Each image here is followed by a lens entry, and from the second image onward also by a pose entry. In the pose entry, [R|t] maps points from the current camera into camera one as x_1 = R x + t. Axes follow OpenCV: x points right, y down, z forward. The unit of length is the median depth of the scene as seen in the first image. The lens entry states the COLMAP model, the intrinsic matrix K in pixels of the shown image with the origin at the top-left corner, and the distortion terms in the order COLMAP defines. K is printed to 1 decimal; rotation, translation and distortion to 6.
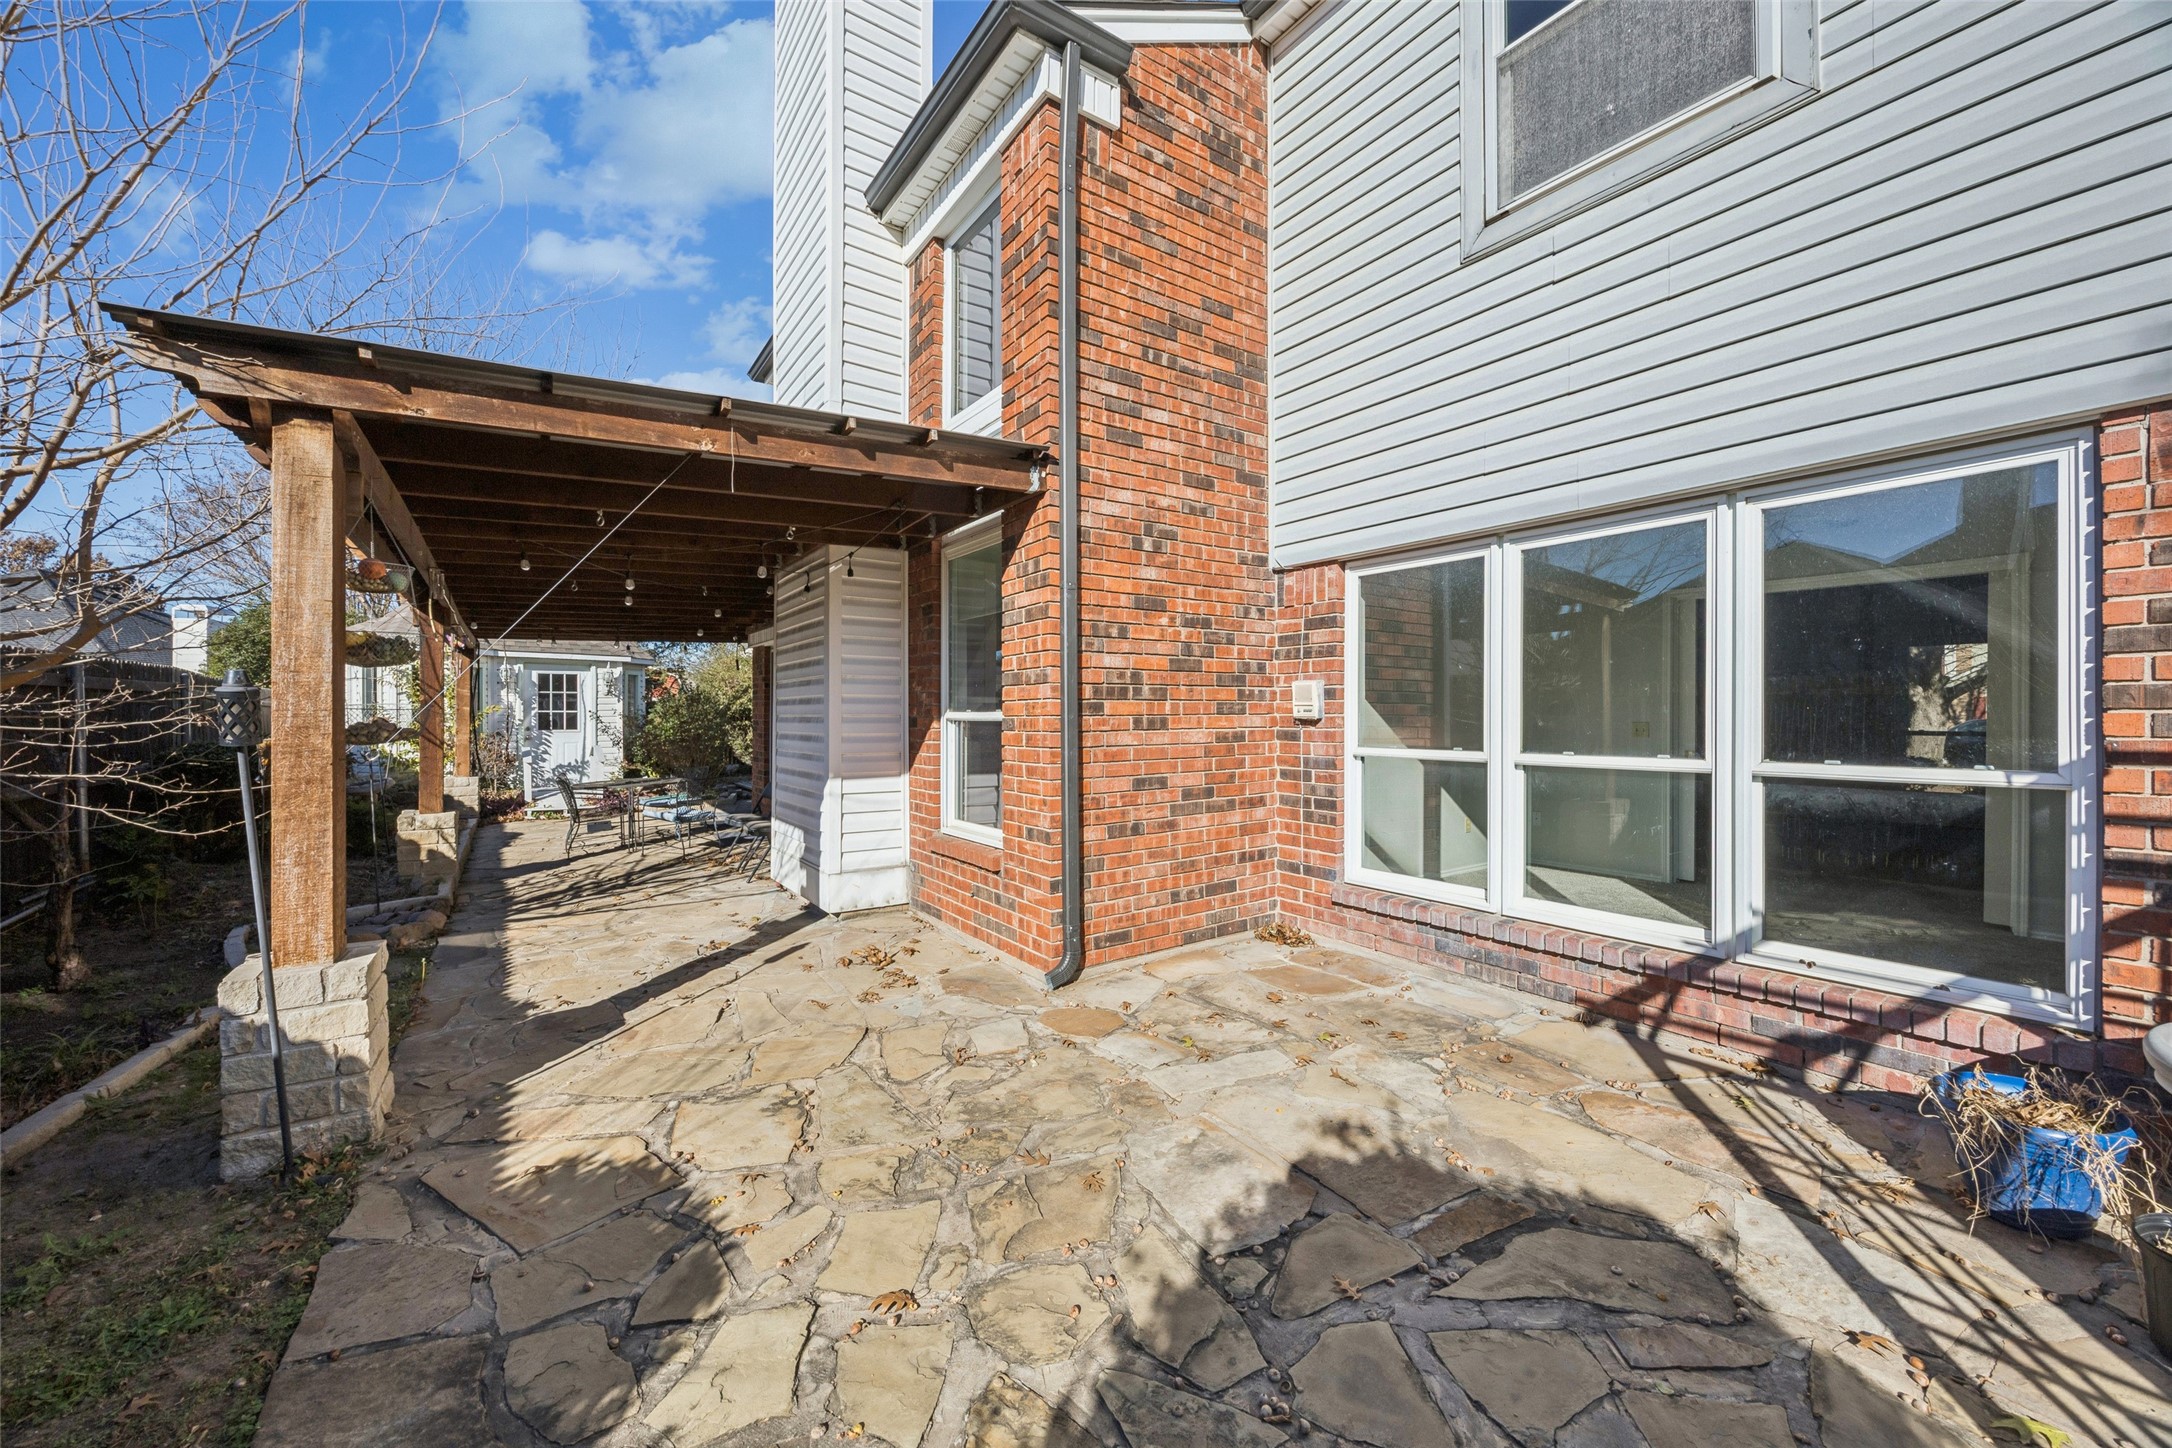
lens RADIAL K [[827.7, 0, 1102.7], [0, 827.7, 711.2], [0, 0, 1]] dist [-0.008356, -0.000090]
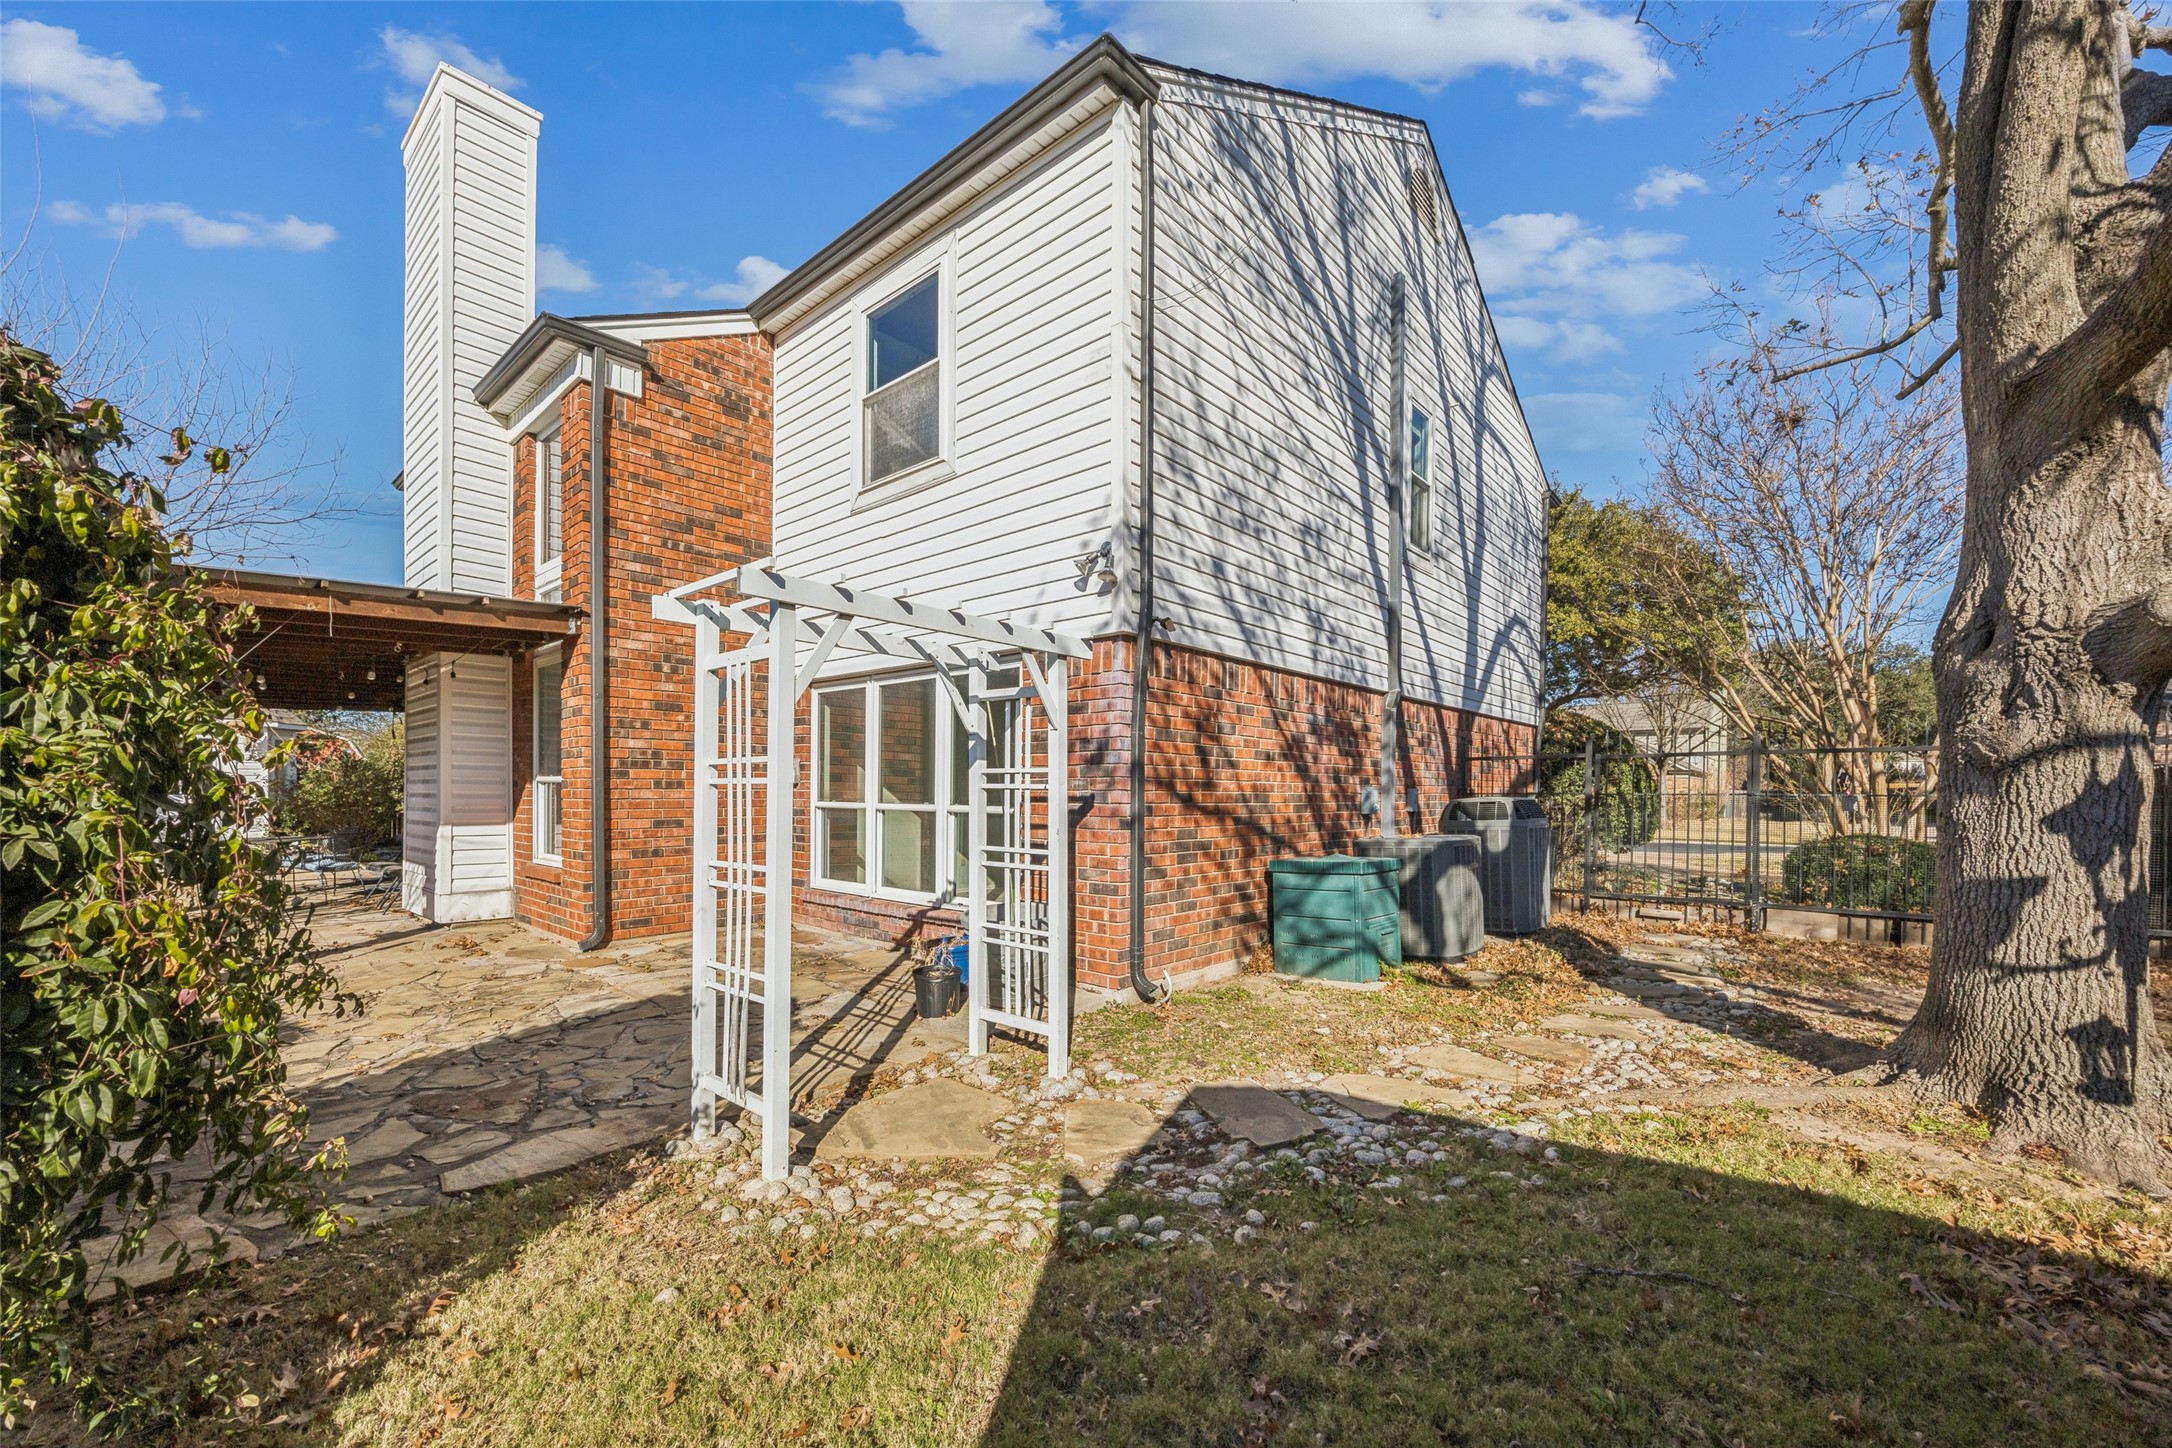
lens RADIAL K [[827.7, 0, 1085.3], [0, 827.7, 801.4], [0, 0, 1]] dist [-0.008356, -0.000090]
pose [[0.968830, 0.007258, 0.247620, 0.433460], [-0.011207, 0.999831, 0.014541, 0.014949], [-0.247473, -0.016863, 0.968748, -0.686582]]
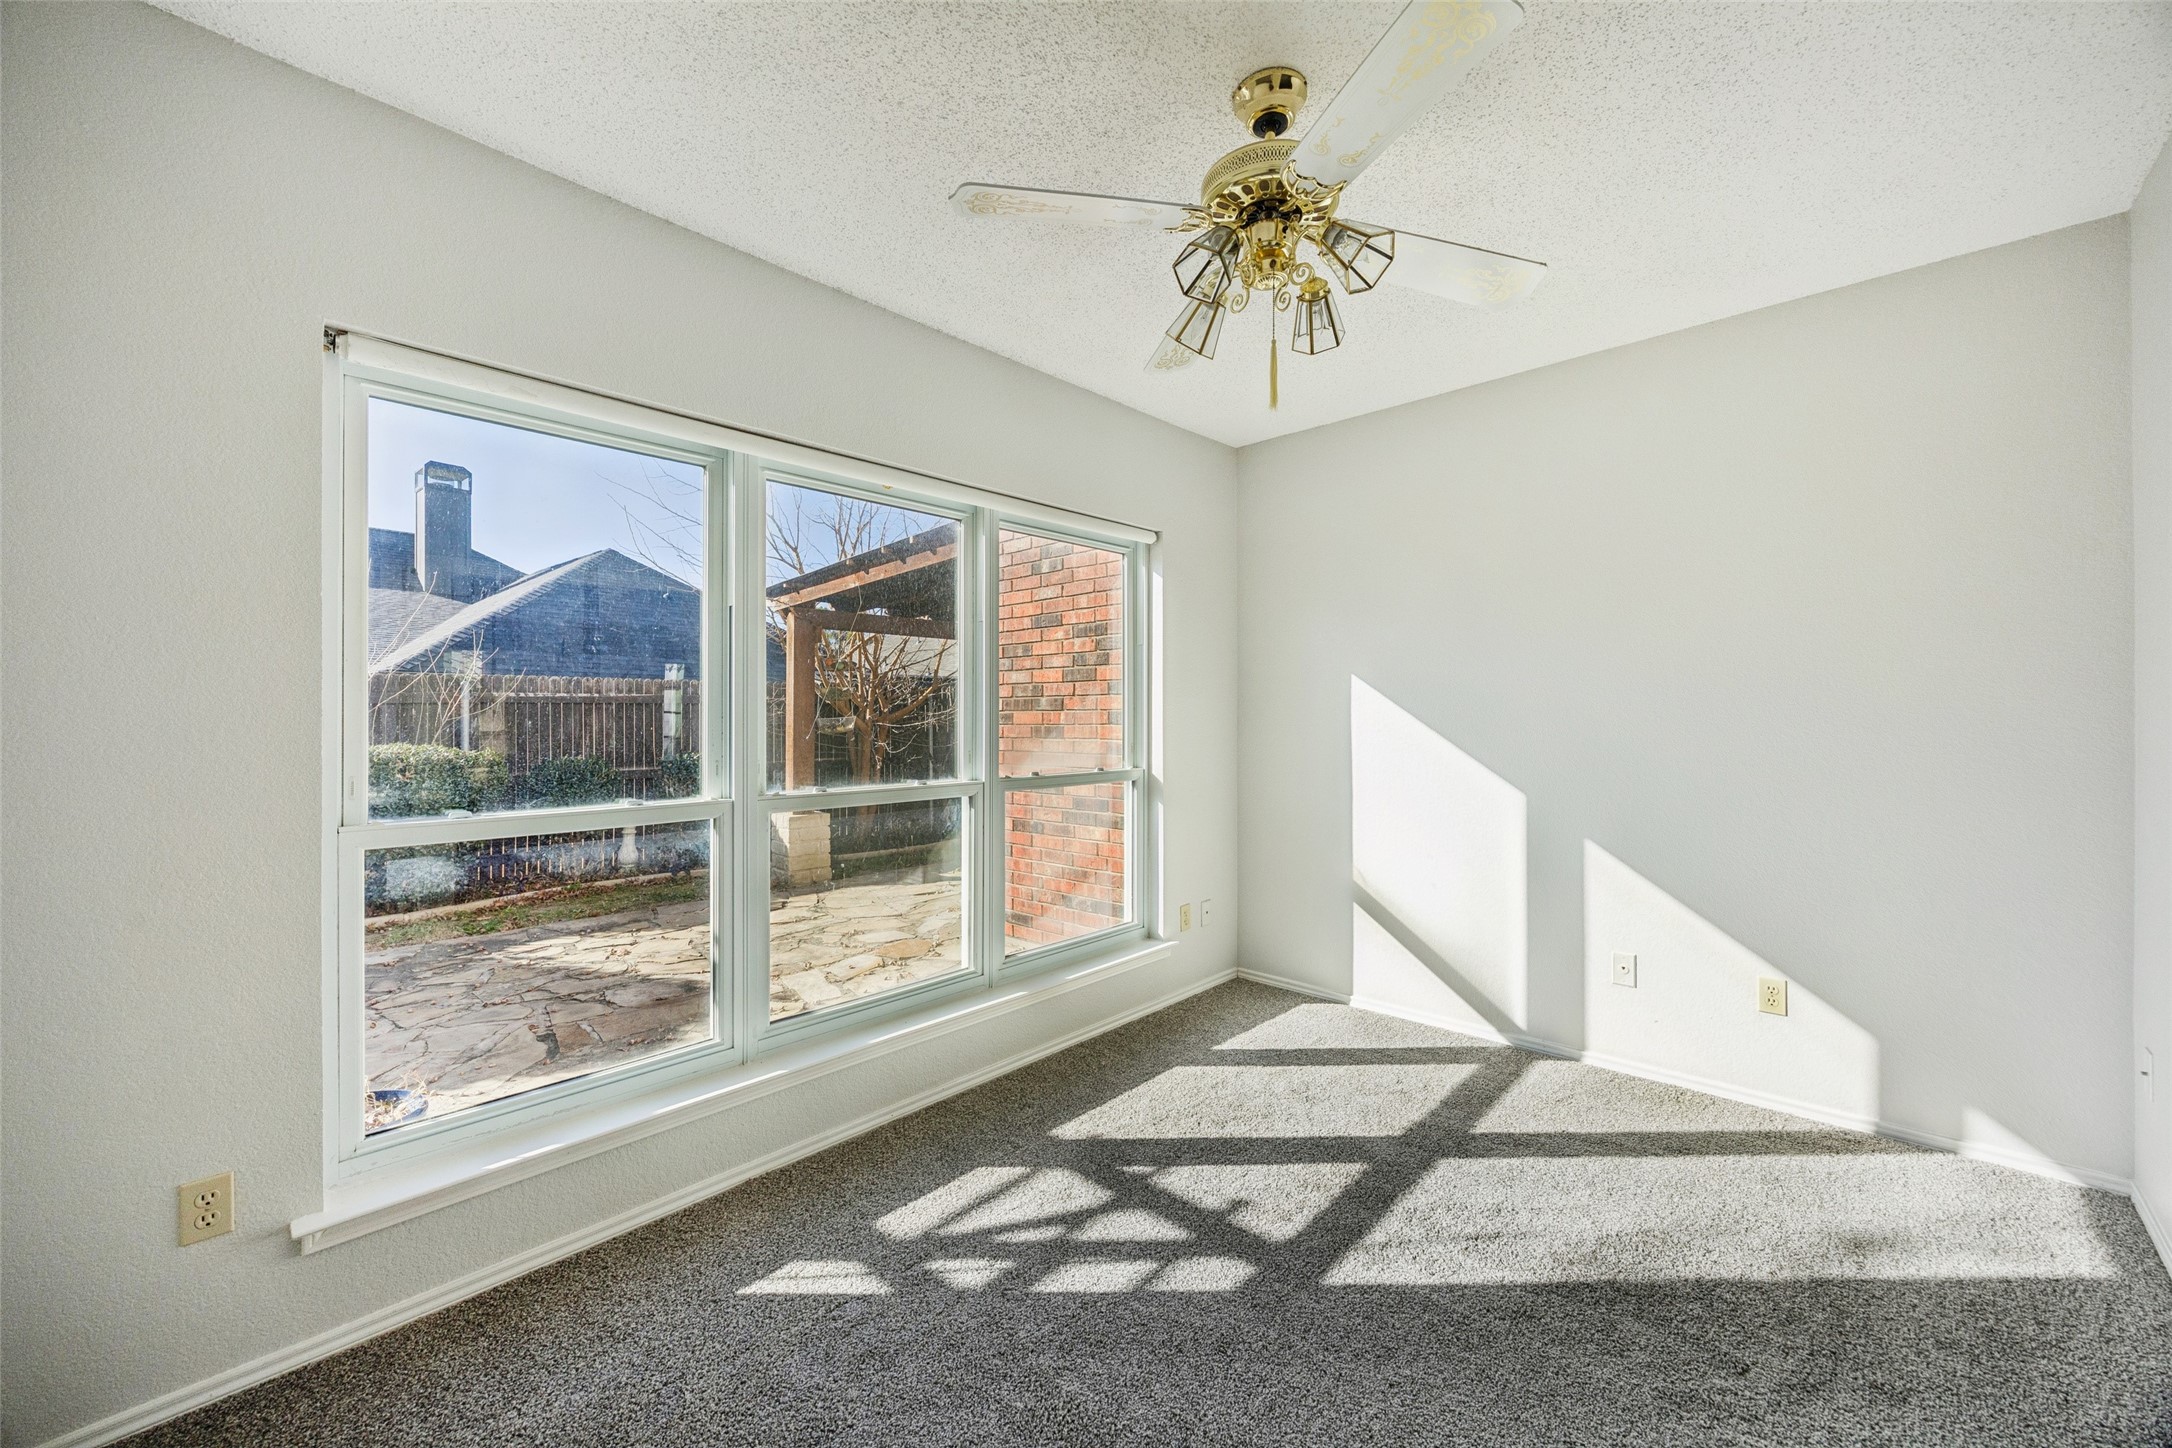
lens RADIAL K [[827.7, 0, 1097.6], [0, 827.7, 717.0], [0, 0, 1]] dist [-0.008356, -0.000090]
pose [[0.194821, 0.006915, -0.980814, 1.138624], [-0.000529, 0.999976, 0.006945, -0.013116], [0.980839, -0.000834, 0.194820, 0.863879]]
